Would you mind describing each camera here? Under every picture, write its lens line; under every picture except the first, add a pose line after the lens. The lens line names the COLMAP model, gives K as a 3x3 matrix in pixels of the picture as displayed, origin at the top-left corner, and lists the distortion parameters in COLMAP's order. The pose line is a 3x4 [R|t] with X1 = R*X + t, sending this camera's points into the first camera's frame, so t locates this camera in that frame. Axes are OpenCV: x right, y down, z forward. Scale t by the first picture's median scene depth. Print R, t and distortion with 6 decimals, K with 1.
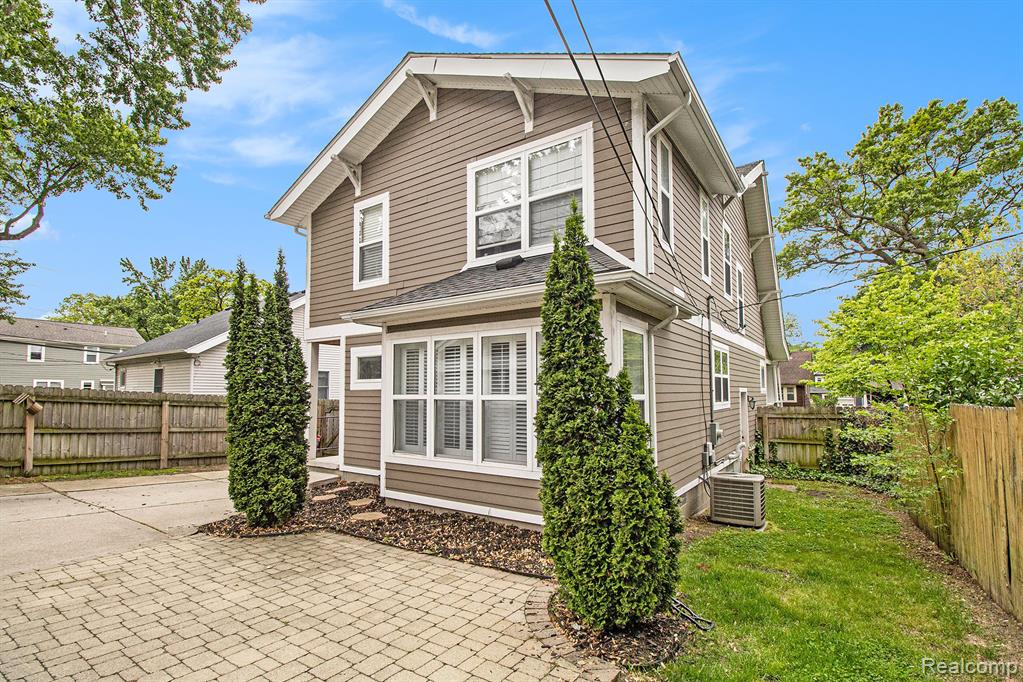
lens RADIAL K [[487.8, 0, 513.6], [0, 487.8, 358.4], [0, 0, 1]] dist [-0.001685, -0.000560]
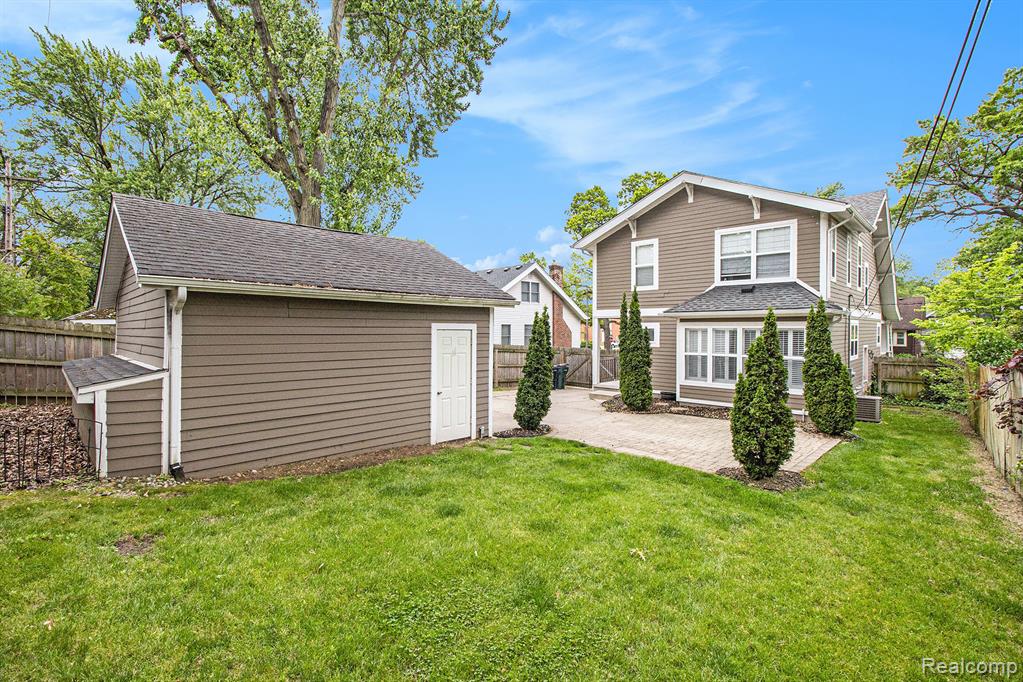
lens RADIAL K [[476.1, 0, 511.1], [0, 476.1, 330.5], [0, 0, 1]] dist [0.003678, -0.014227]
pose [[0.985081, 0.006742, -0.171957, -0.490732], [0.005883, 0.997329, 0.072805, -0.132996], [0.171989, -0.072730, 0.982410, -0.866186]]
